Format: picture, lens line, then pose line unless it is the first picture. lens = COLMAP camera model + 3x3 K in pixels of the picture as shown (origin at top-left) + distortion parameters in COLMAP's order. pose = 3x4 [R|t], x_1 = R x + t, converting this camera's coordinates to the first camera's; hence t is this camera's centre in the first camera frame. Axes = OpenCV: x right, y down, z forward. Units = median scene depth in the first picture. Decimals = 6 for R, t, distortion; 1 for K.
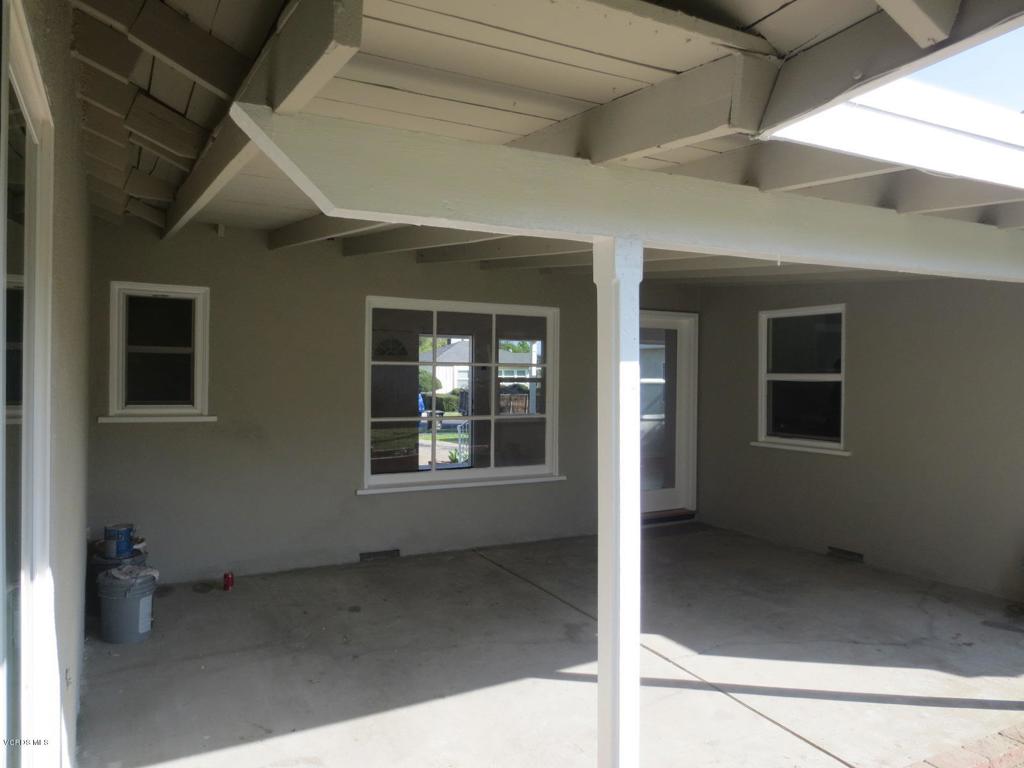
lens RADIAL K [[727.2, 0, 508.9], [0, 727.2, 383.5], [0, 0, 1]] dist [-0.029139, 0.007307]
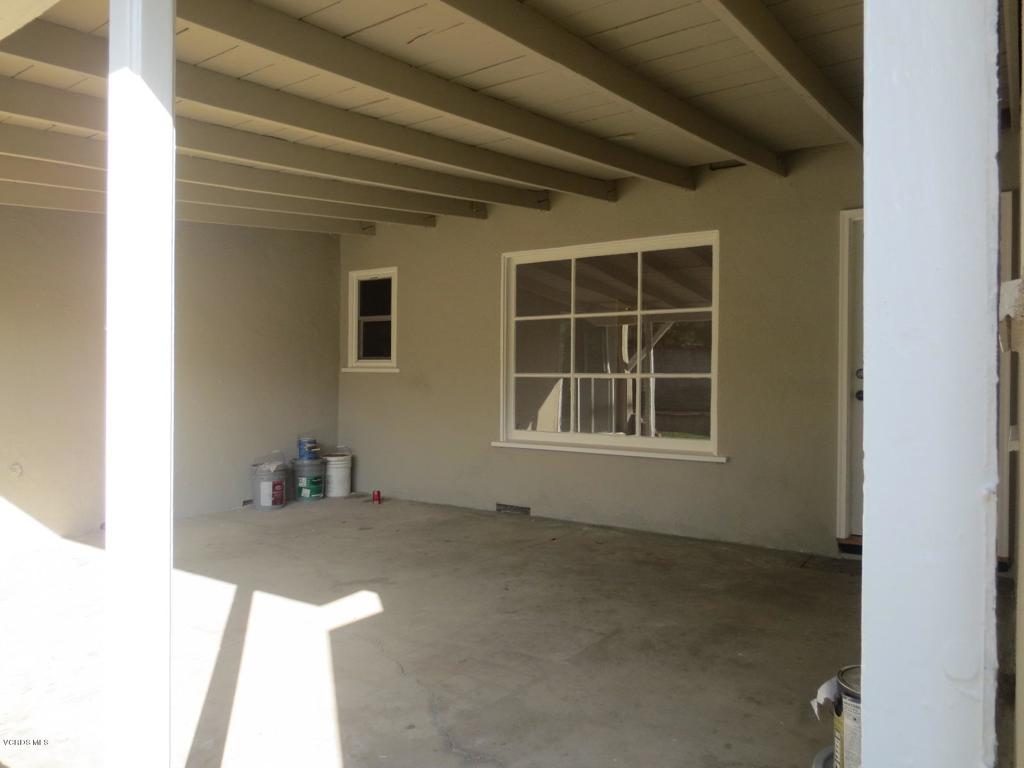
lens RADIAL K [[727.2, 0, 509.8], [0, 727.2, 380.2], [0, 0, 1]] dist [-0.029139, 0.007307]
pose [[0.443338, -0.002192, -0.896352, 0.813077], [-0.009817, 0.999925, -0.007301, 0.073126], [0.896301, 0.012037, 0.443283, 0.616473]]
